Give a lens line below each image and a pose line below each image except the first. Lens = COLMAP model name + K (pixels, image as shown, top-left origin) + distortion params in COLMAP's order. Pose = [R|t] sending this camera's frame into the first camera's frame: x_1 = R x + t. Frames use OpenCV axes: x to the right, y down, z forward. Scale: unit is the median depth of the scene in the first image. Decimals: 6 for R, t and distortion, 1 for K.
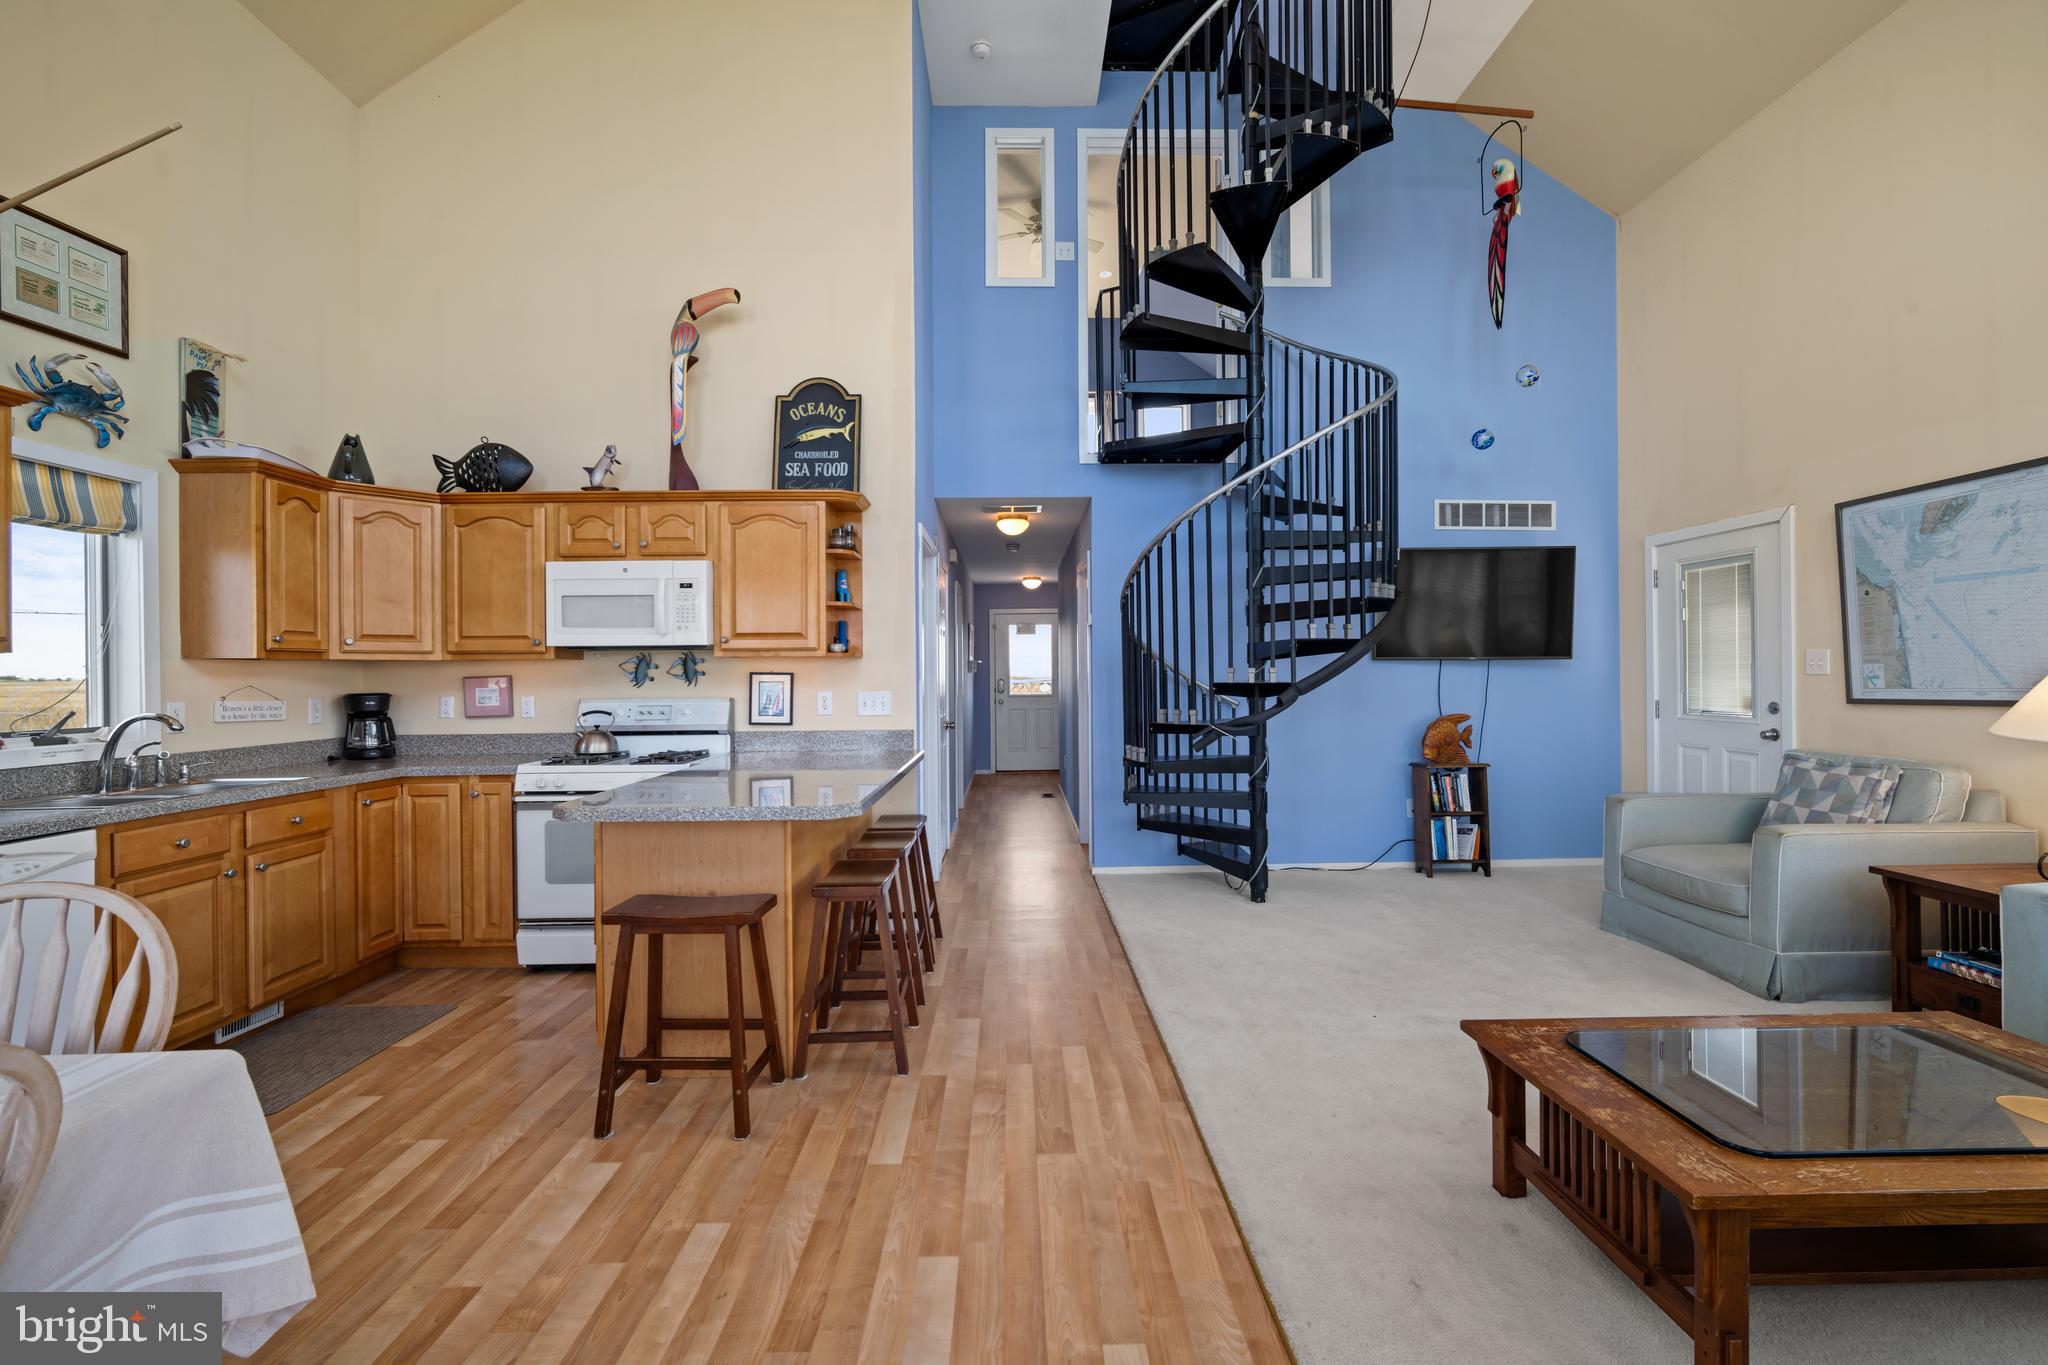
lens RADIAL K [[897.3, 0, 1030.9], [0, 897.3, 666.9], [0, 0, 1]] dist [-0.005961, 0.001284]
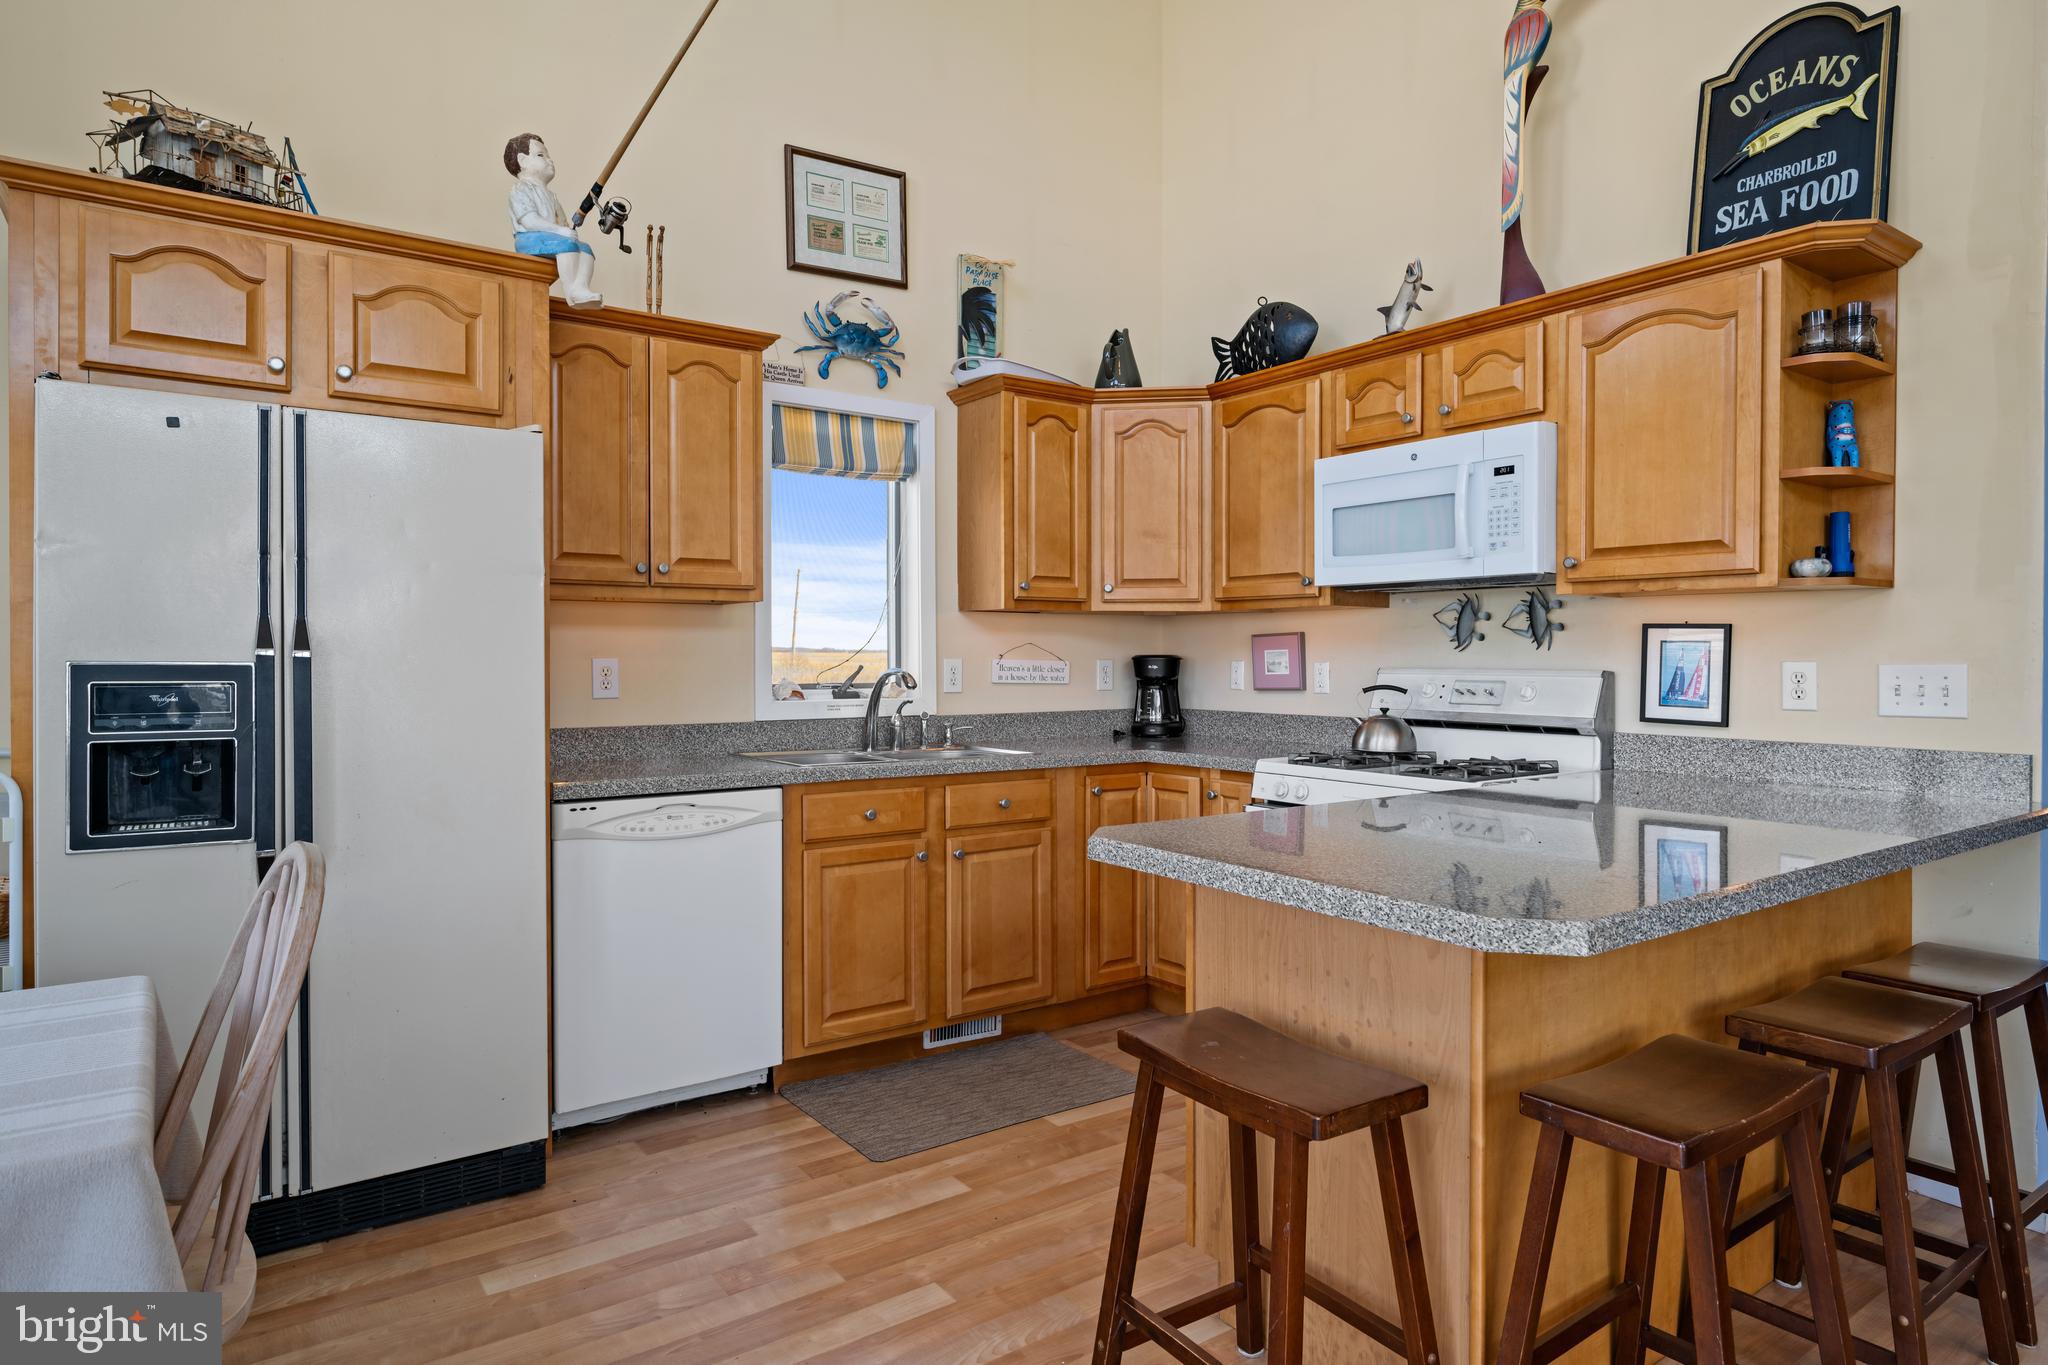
lens RADIAL K [[1168.2, 0, 1026.7], [0, 1168.2, 668.3], [0, 0, 1]] dist [-0.002378, 0.001319]
pose [[0.566620, 0.019598, -0.823746, 0.059265], [-0.000735, 0.999729, 0.023280, 0.018603], [0.823979, -0.012585, 0.566480, 0.337563]]
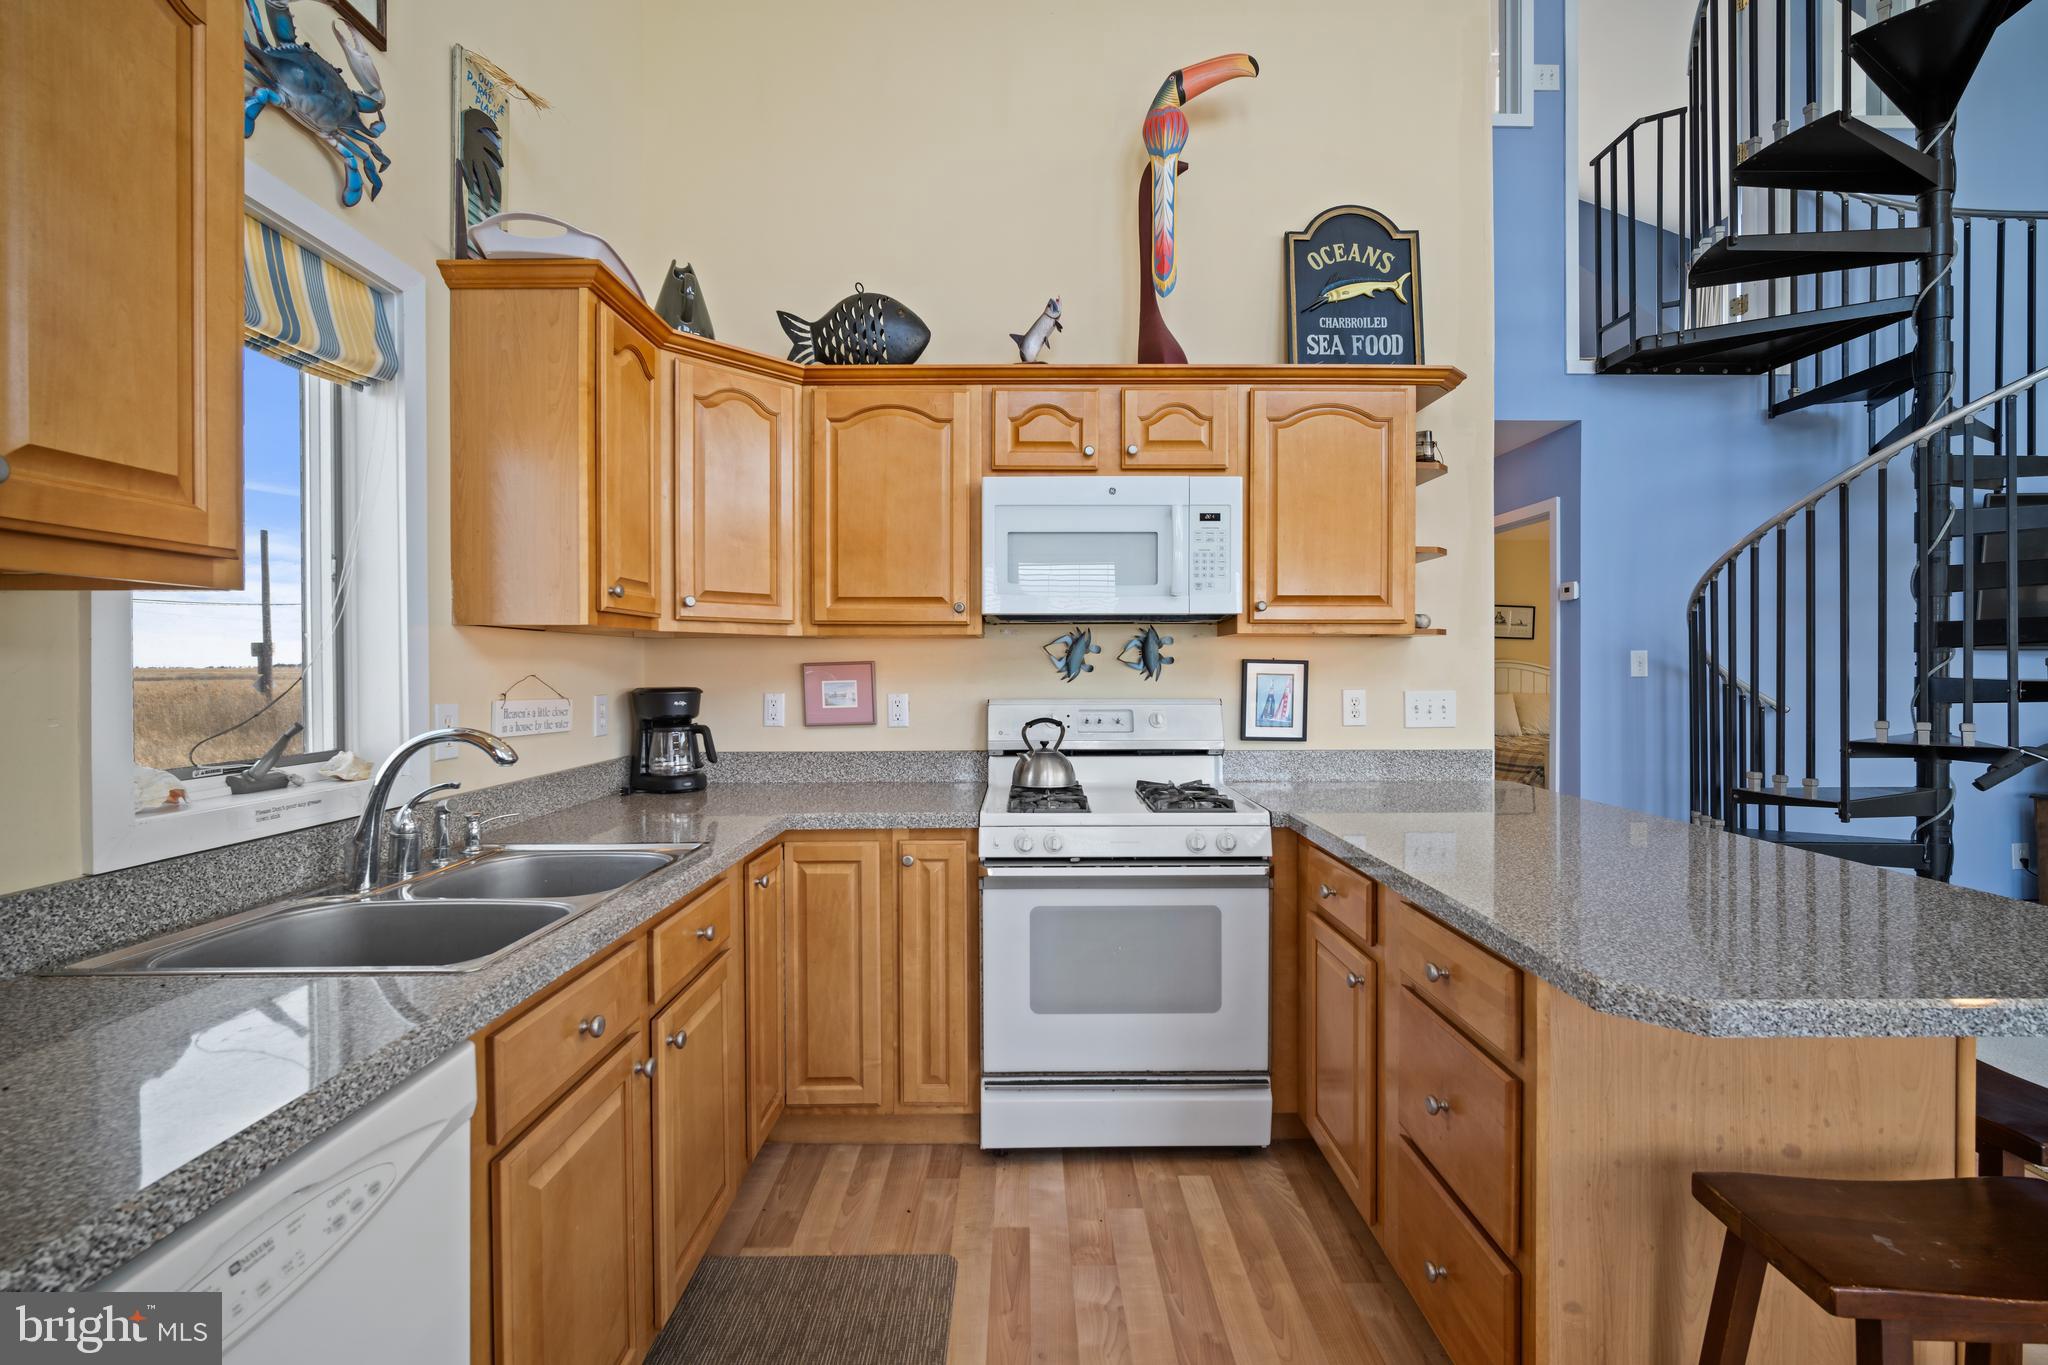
lens RADIAL K [[897.3, 0, 1030.9], [0, 897.3, 666.9], [0, 0, 1]] dist [-0.005961, 0.001284]
pose [[0.999944, 0.007561, -0.007434, -0.517939], [-0.007514, 0.999952, 0.006341, 0.009563], [0.007481, -0.006285, 0.999952, 0.393921]]
